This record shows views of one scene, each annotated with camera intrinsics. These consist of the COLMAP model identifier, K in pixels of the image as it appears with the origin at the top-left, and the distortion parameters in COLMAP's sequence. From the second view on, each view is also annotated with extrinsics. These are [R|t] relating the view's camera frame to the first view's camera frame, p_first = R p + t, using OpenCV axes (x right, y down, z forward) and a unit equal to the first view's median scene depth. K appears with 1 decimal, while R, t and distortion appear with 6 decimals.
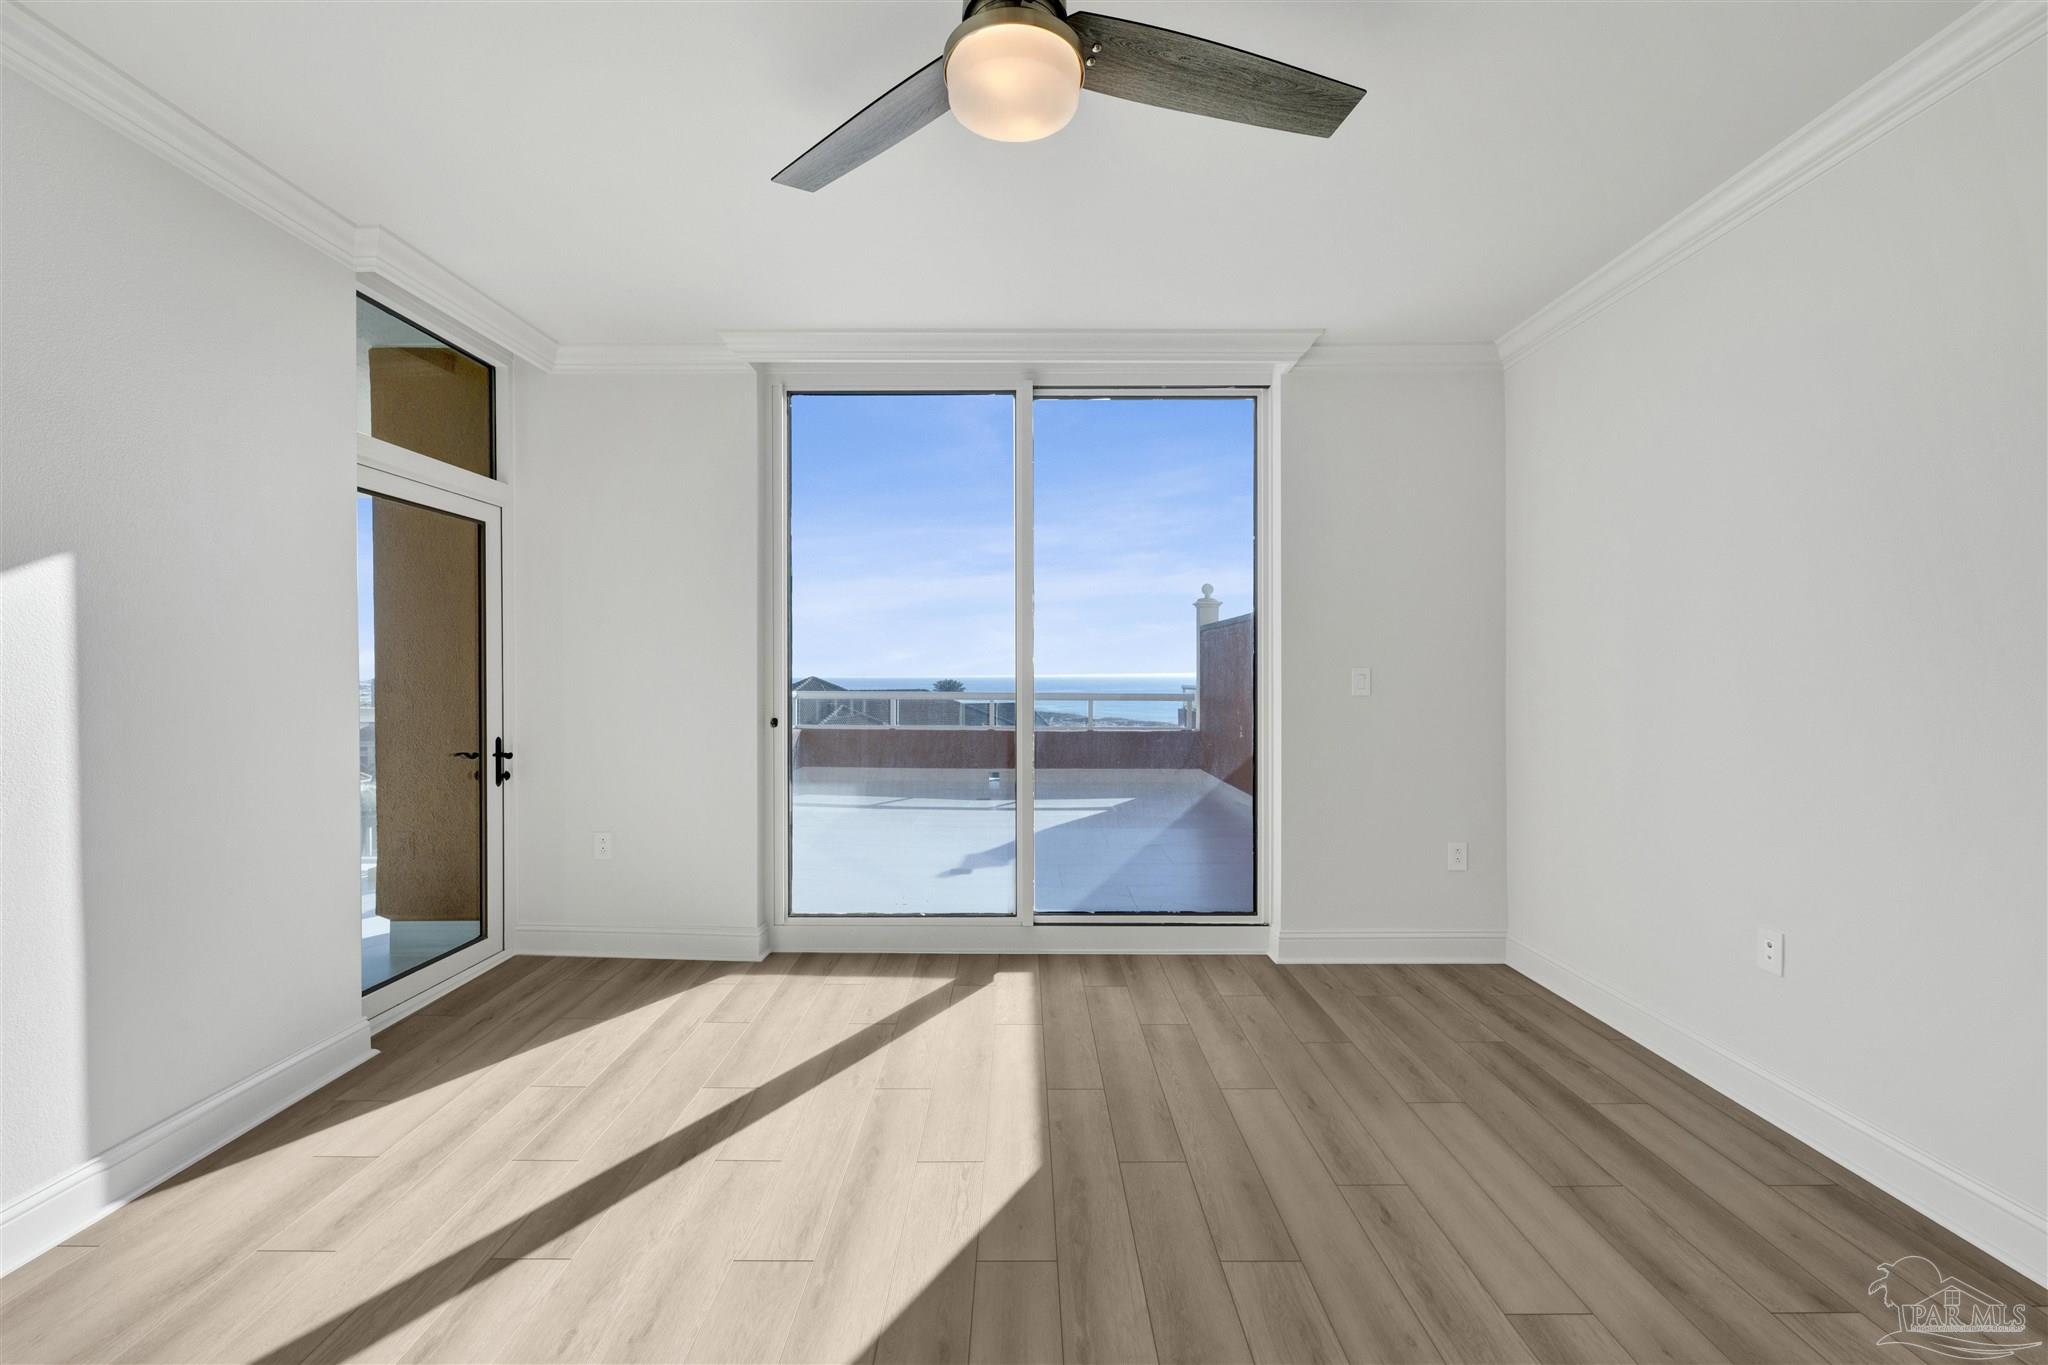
lens RADIAL K [[825.2, 0, 1027.4], [0, 825.2, 682.7], [0, 0, 1]] dist [0.000163, 0.000567]
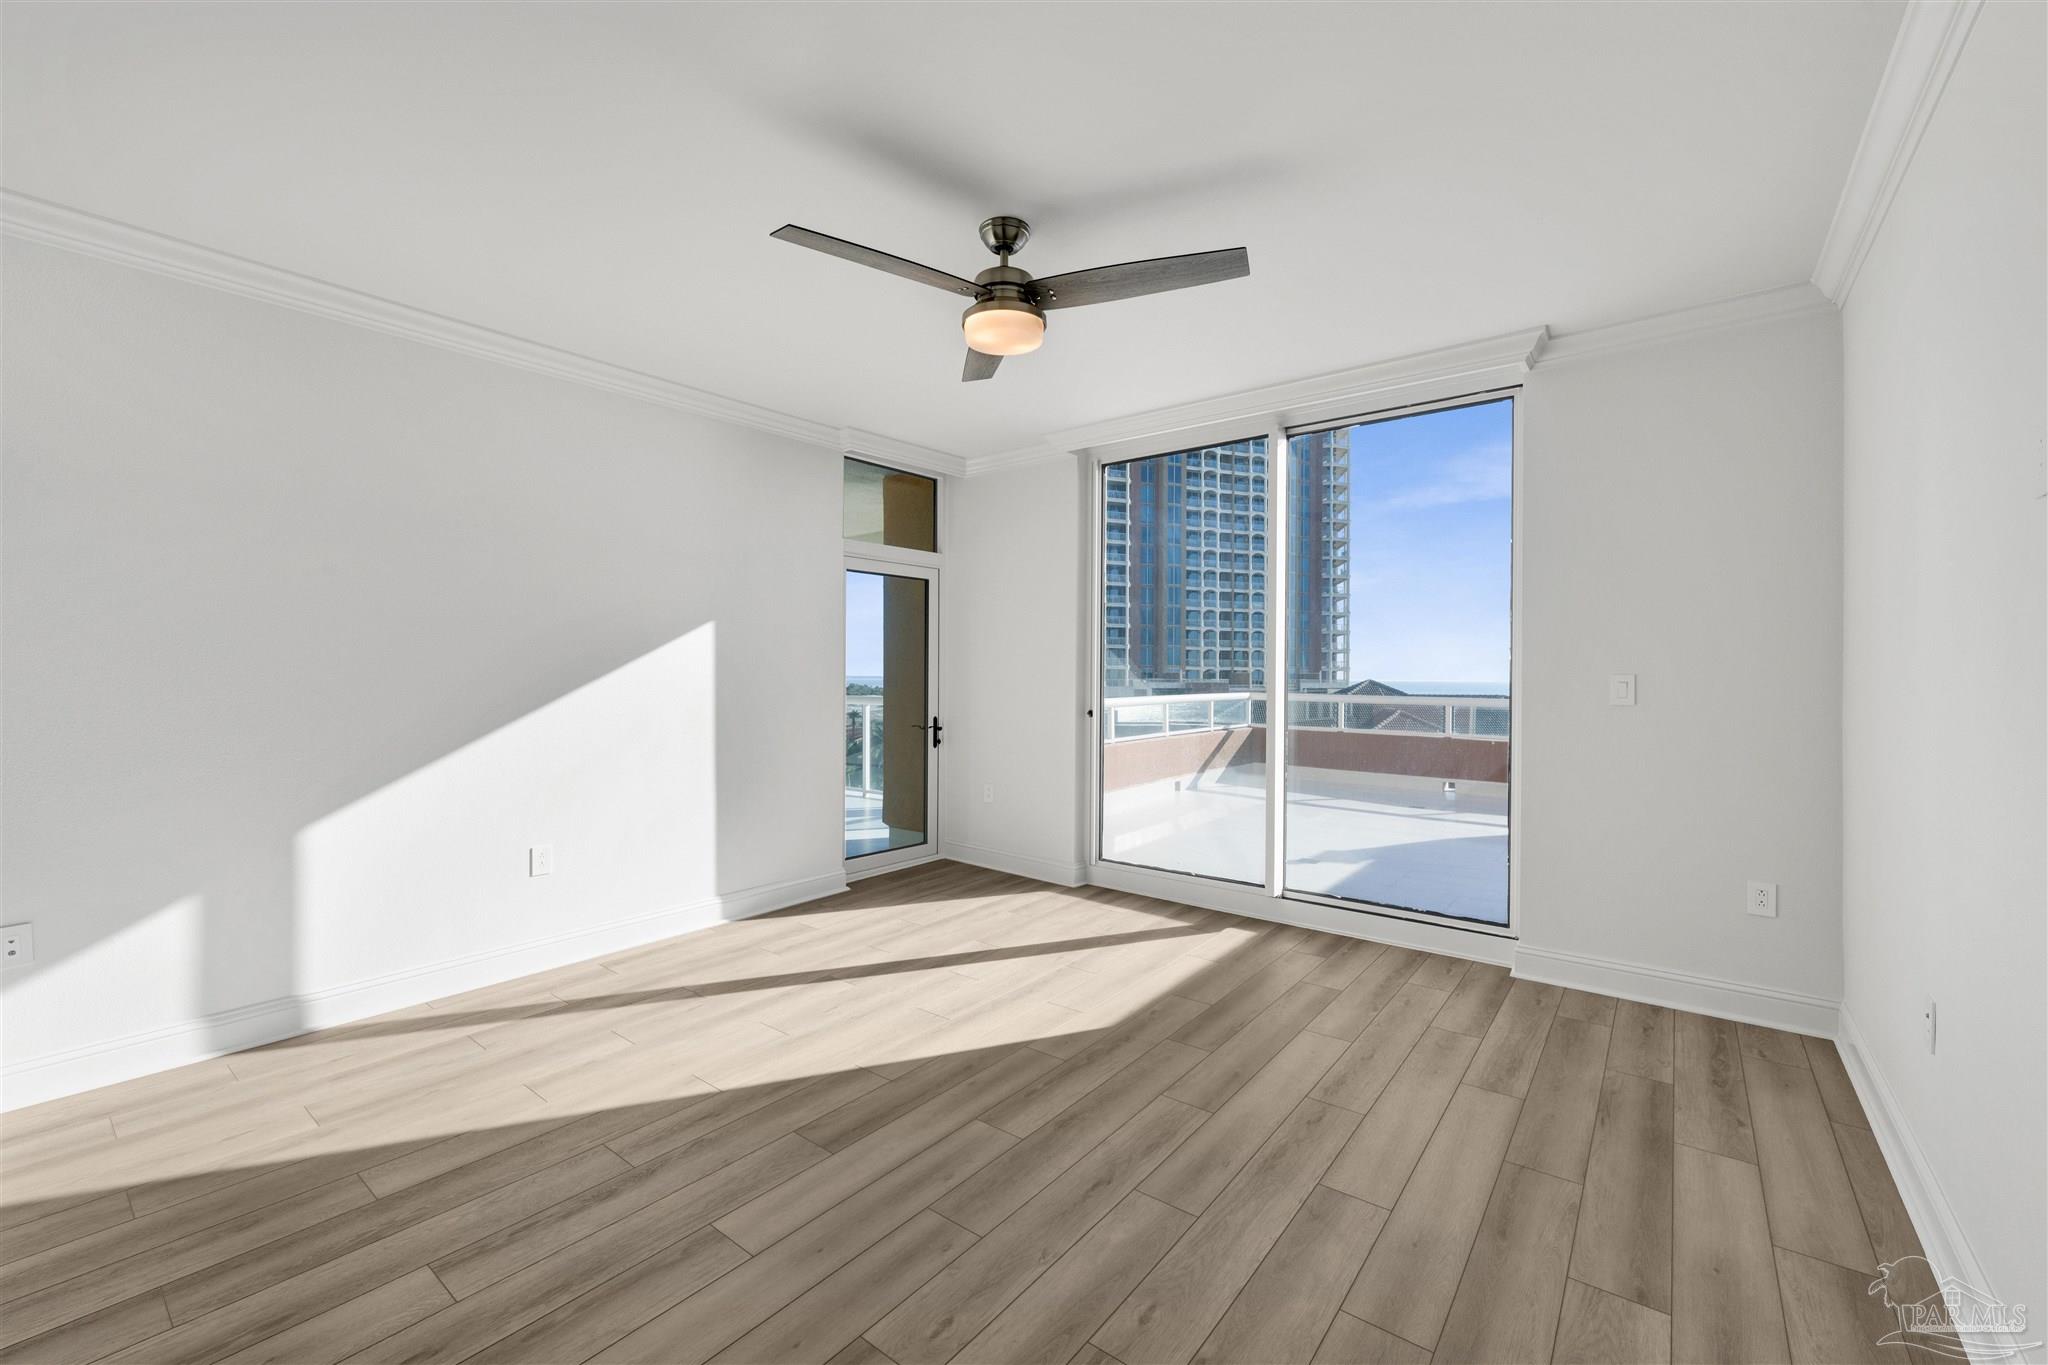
lens RADIAL K [[825.2, 0, 1027.4], [0, 825.2, 682.7], [0, 0, 1]] dist [0.000163, 0.000567]
pose [[0.791823, 0.010879, -0.610654, 0.457177], [-0.012949, 0.999916, 0.001022, -0.001754], [0.610614, 0.007098, 0.791897, -0.132552]]
